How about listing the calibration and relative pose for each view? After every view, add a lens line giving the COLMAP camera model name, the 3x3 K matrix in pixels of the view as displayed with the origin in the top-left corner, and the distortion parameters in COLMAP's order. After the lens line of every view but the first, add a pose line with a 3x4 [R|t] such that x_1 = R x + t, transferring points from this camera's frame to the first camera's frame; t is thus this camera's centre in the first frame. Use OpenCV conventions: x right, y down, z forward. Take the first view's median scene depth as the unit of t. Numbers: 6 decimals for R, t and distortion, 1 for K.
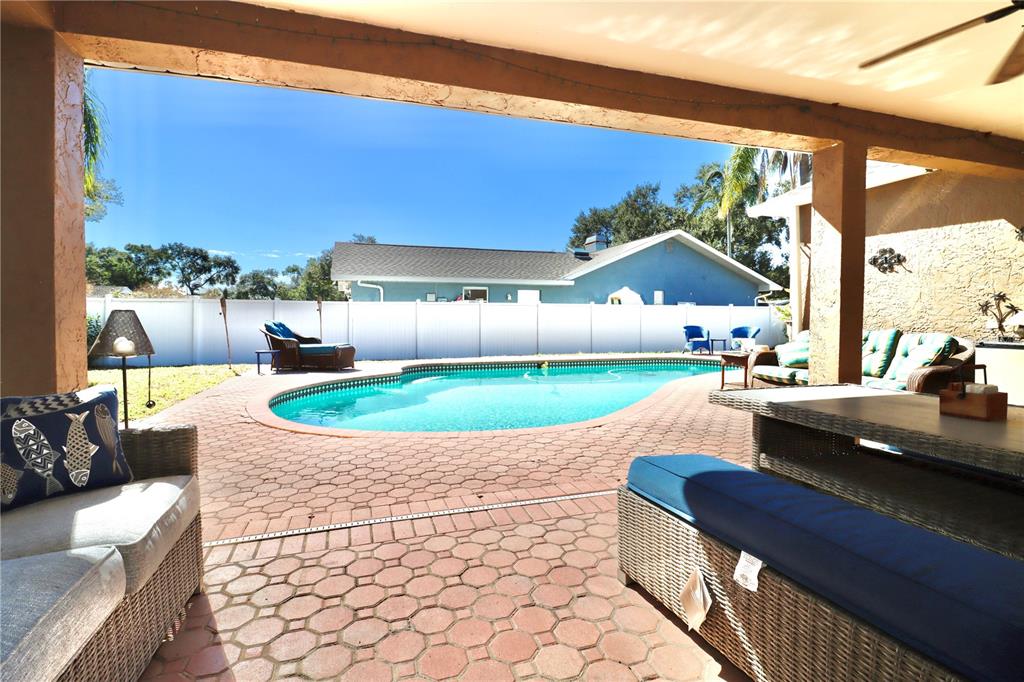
lens RADIAL K [[481.0, 0, 510.9], [0, 481.0, 329.2], [0, 0, 1]] dist [0.001724, -0.014266]
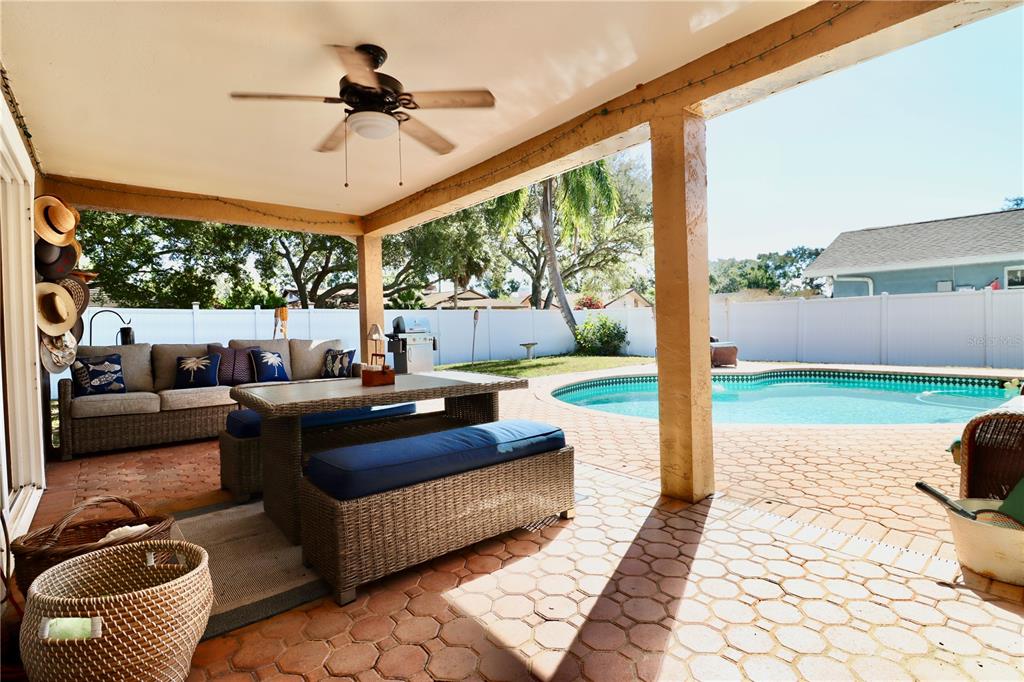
lens RADIAL K [[500.5, 0, 527.3], [0, 500.5, 338.4], [0, 0, 1]] dist [-0.000775, -0.000160]
pose [[0.367506, 0.018211, -0.929843, 0.120890], [0.002426, 0.999786, 0.020540, -0.000796], [0.930018, -0.009804, 0.367383, 0.037470]]
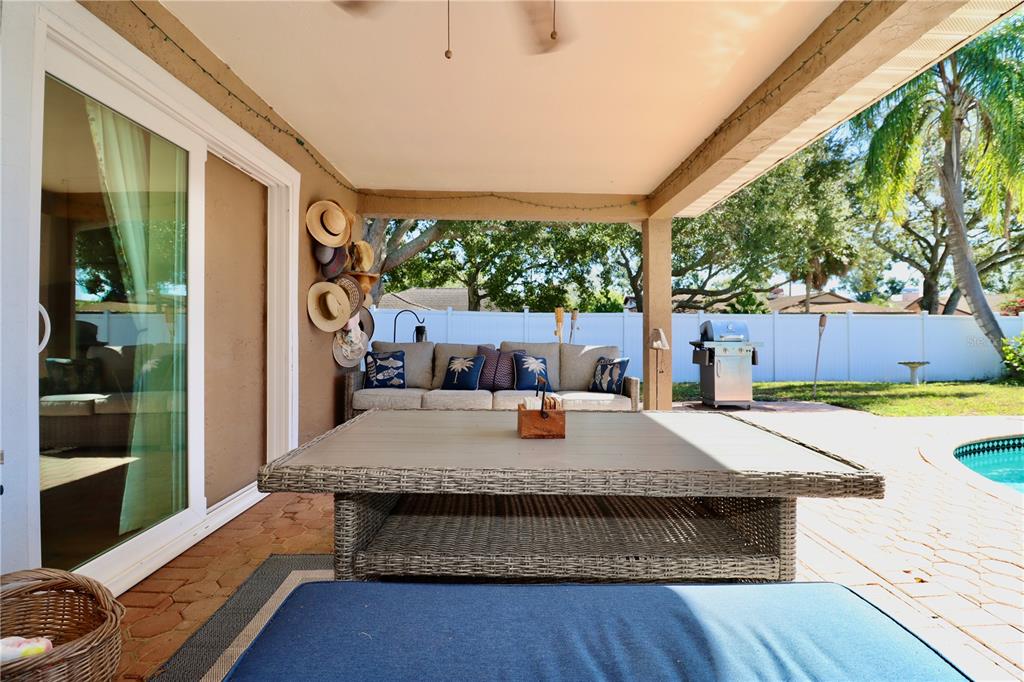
lens RADIAL K [[481.0, 0, 510.9], [0, 481.0, 329.2], [0, 0, 1]] dist [0.001724, -0.014266]
pose [[-0.320071, -0.009225, -0.947349, 0.081463], [-0.025990, 0.999662, -0.000954, -0.000959], [0.947037, 0.024316, -0.320202, 0.054567]]
